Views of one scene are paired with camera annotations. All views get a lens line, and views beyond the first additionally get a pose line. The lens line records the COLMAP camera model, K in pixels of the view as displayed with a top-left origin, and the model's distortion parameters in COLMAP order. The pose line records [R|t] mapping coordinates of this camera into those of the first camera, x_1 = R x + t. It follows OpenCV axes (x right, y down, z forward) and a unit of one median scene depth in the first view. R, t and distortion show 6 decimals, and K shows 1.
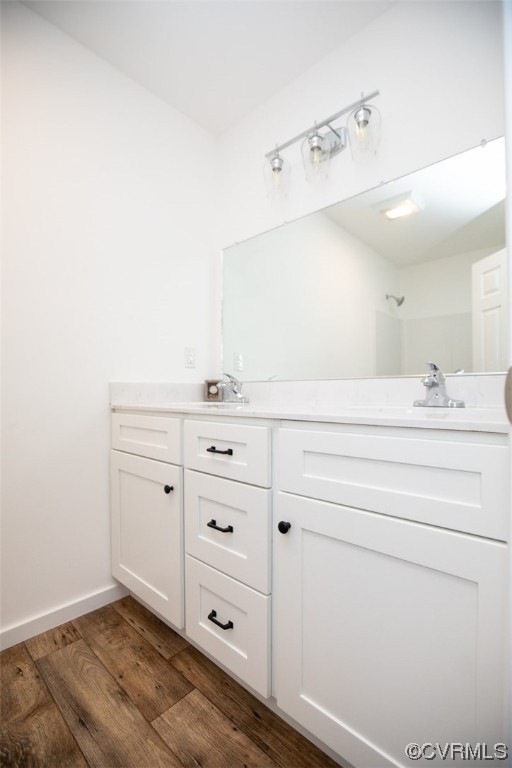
lens RADIAL K [[351.1, 0, 252.2], [0, 351.1, 391.6], [0, 0, 1]] dist [-0.048793, 0.015617]
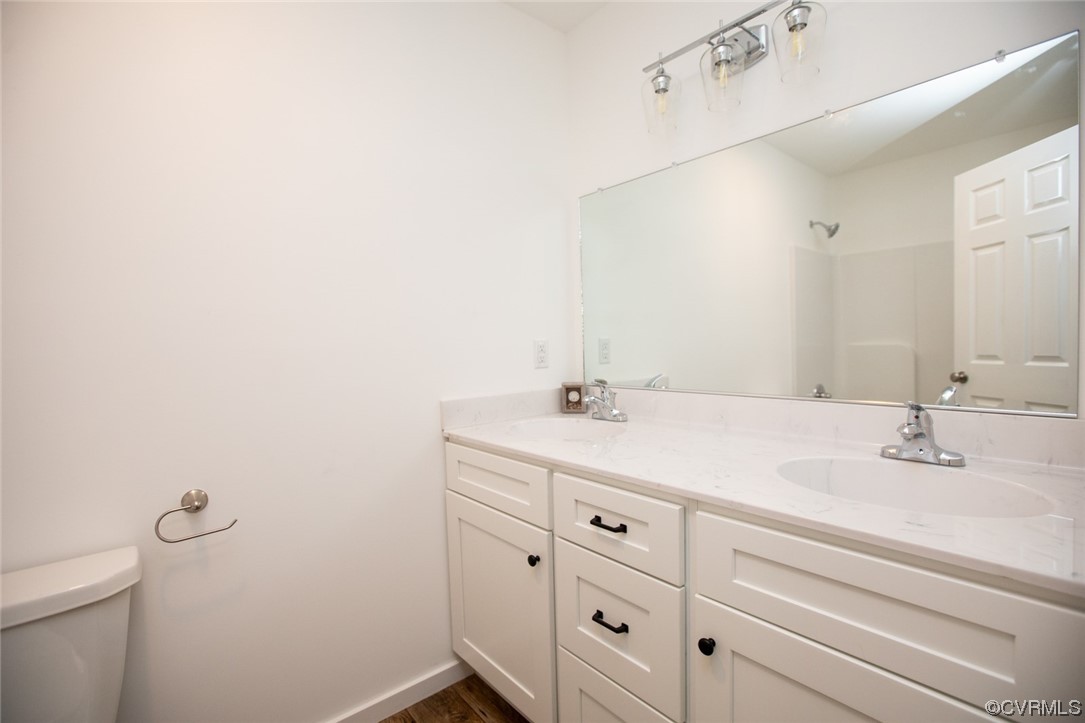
lens RADIAL K [[496.0, 0, 533.7], [0, 496.0, 363.0], [0, 0, 1]] dist [-0.048793, 0.015617]
pose [[0.991235, -0.023985, -0.129912, -0.084971], [0.029676, 0.998675, 0.042048, -0.181275], [0.128731, -0.045535, 0.990634, -0.037173]]
